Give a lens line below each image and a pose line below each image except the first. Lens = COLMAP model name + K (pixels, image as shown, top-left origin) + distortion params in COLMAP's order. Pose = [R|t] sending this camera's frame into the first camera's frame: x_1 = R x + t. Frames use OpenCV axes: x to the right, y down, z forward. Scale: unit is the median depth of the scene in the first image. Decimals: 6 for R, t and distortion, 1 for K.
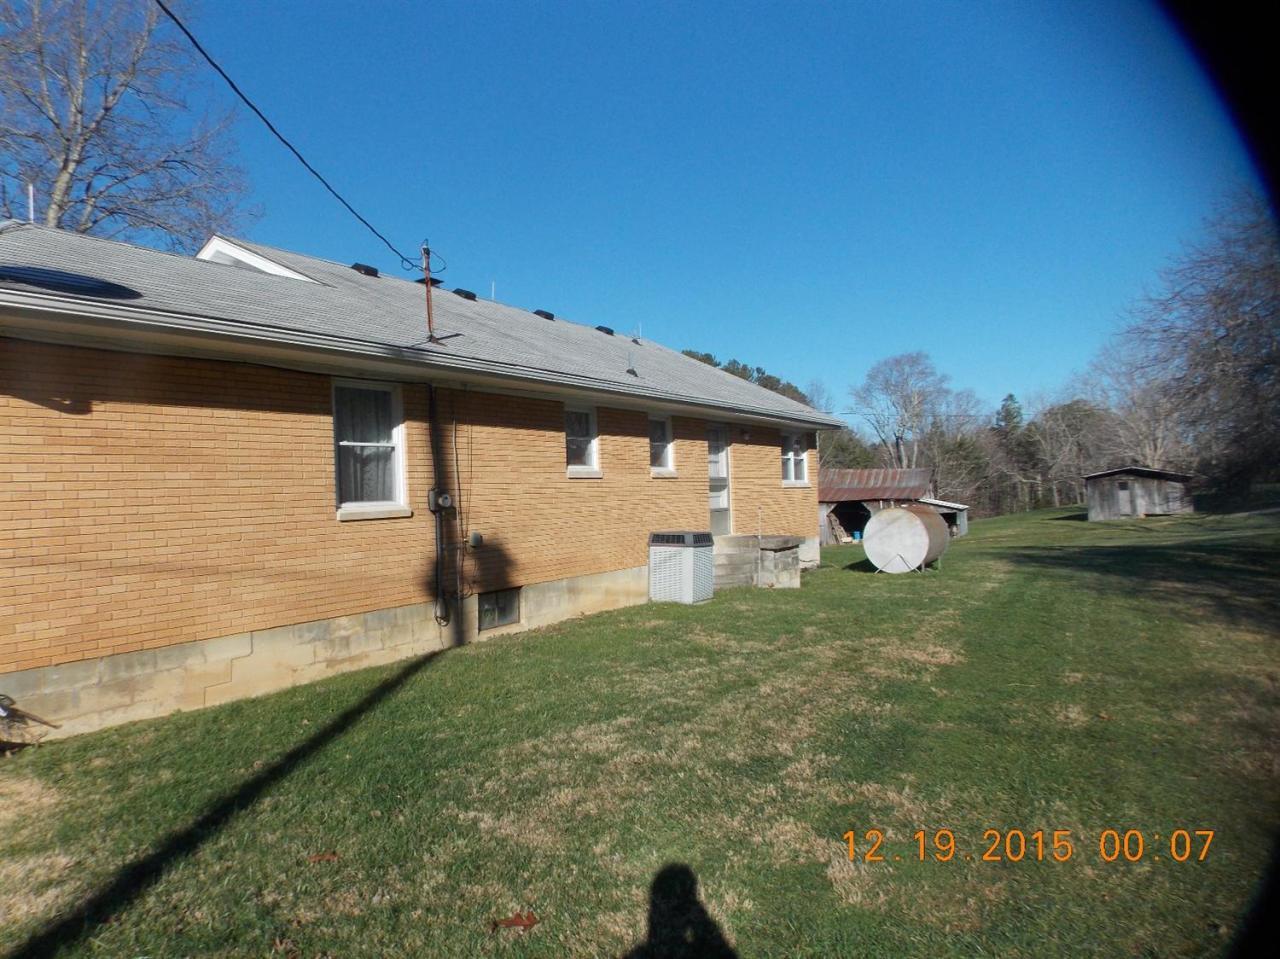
lens RADIAL K [[886.9, 0, 670.6], [0, 886.9, 469.8], [0, 0, 1]] dist [-0.002484, 0.080832]
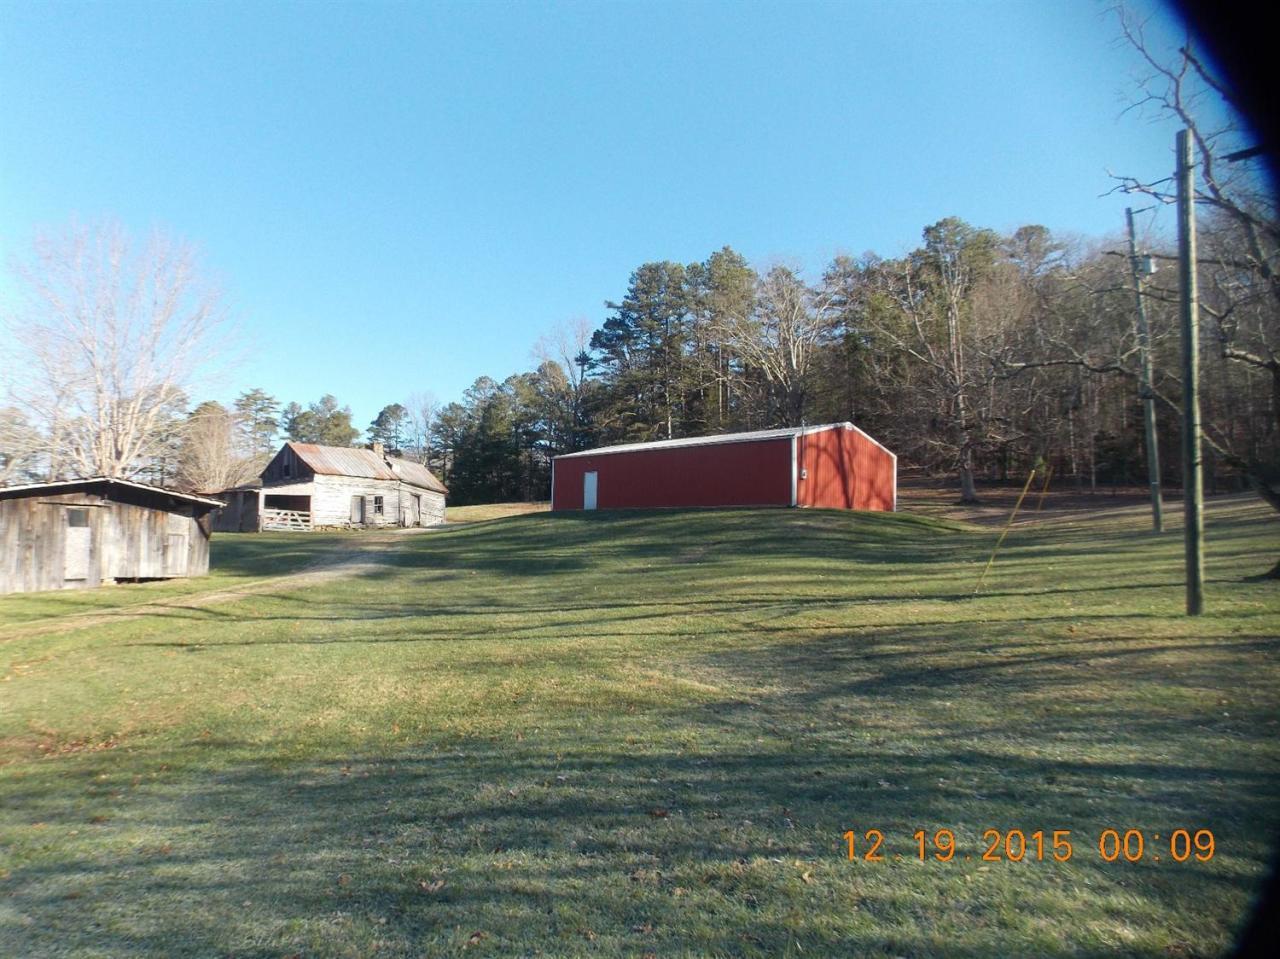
lens RADIAL K [[836.6, 0, 673.5], [0, 836.6, 462.0], [0, 0, 1]] dist [0.043555, -0.033939]
pose [[0.282542, 0.120818, 0.951616, 0.168487], [-0.039959, 0.992658, -0.114164, 0.027429], [-0.958422, -0.005769, 0.285295, 0.574385]]
